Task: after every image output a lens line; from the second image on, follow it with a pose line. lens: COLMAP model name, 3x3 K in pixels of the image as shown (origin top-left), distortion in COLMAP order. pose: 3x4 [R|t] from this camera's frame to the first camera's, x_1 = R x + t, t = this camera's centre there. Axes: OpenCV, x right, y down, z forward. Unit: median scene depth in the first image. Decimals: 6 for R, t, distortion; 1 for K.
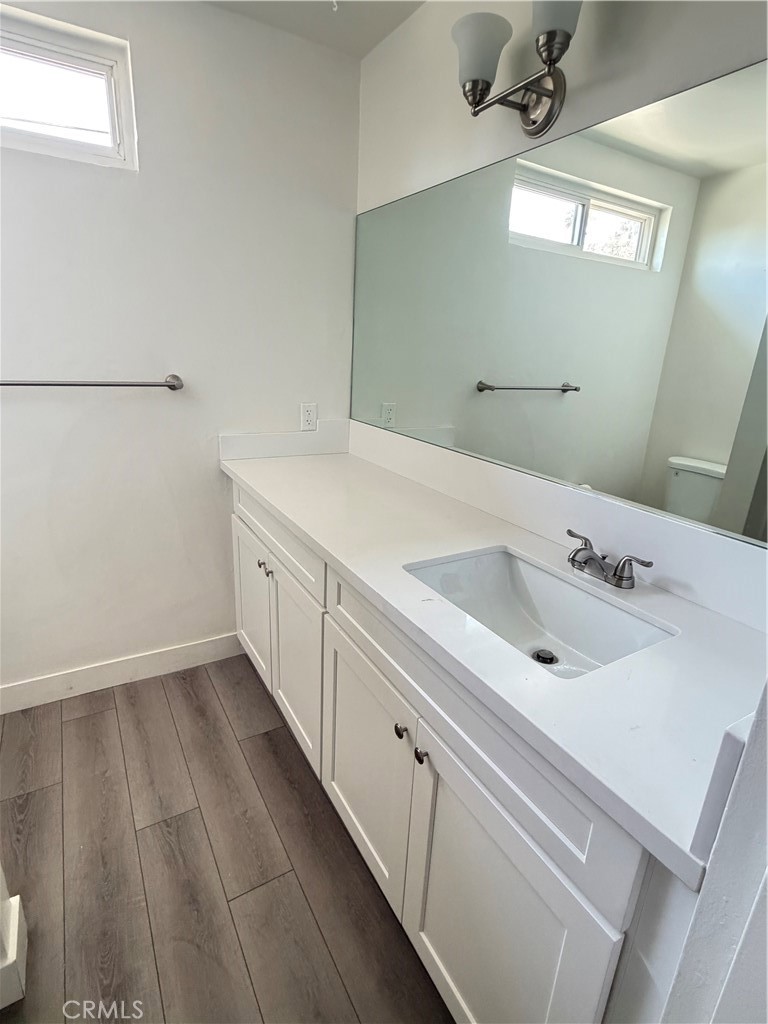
lens RADIAL K [[519.7, 0, 384.3], [0, 519.7, 511.7], [0, 0, 1]] dist [-0.014117, 0.001100]
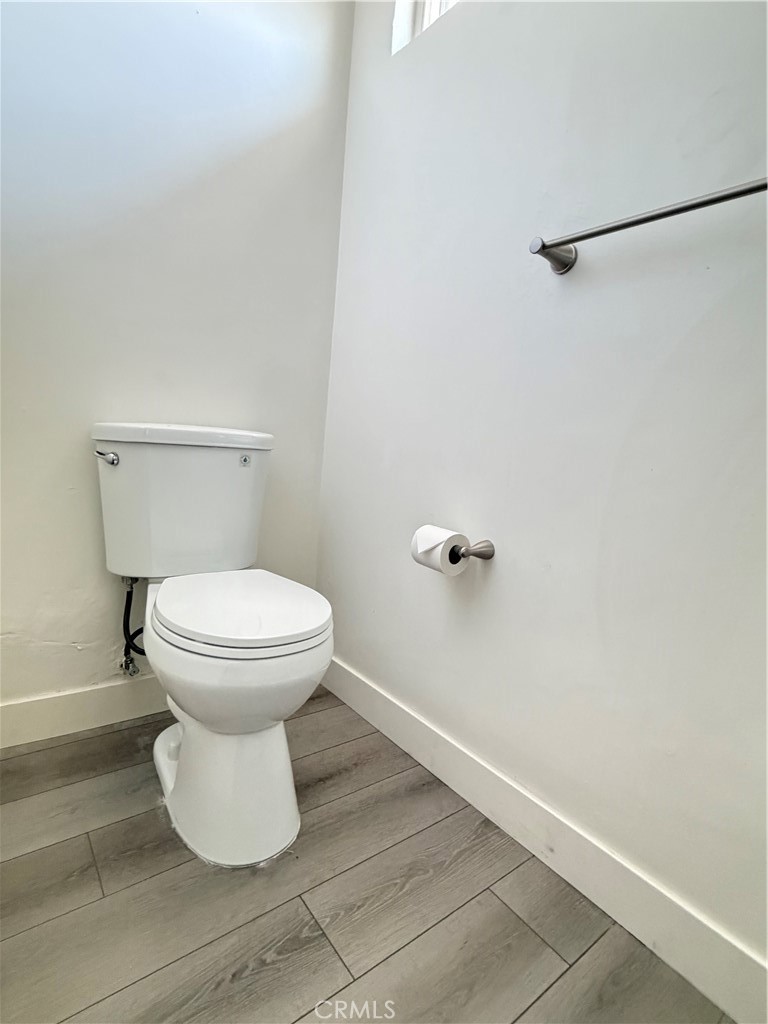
lens RADIAL K [[519.7, 0, 383.5], [0, 519.7, 511.6], [0, 0, 1]] dist [-0.014117, 0.001100]
pose [[0.125836, 0.093397, -0.987645, -0.165555], [-0.379056, 0.924546, 0.039135, 0.080582], [0.916778, 0.369448, 0.151744, 0.687126]]
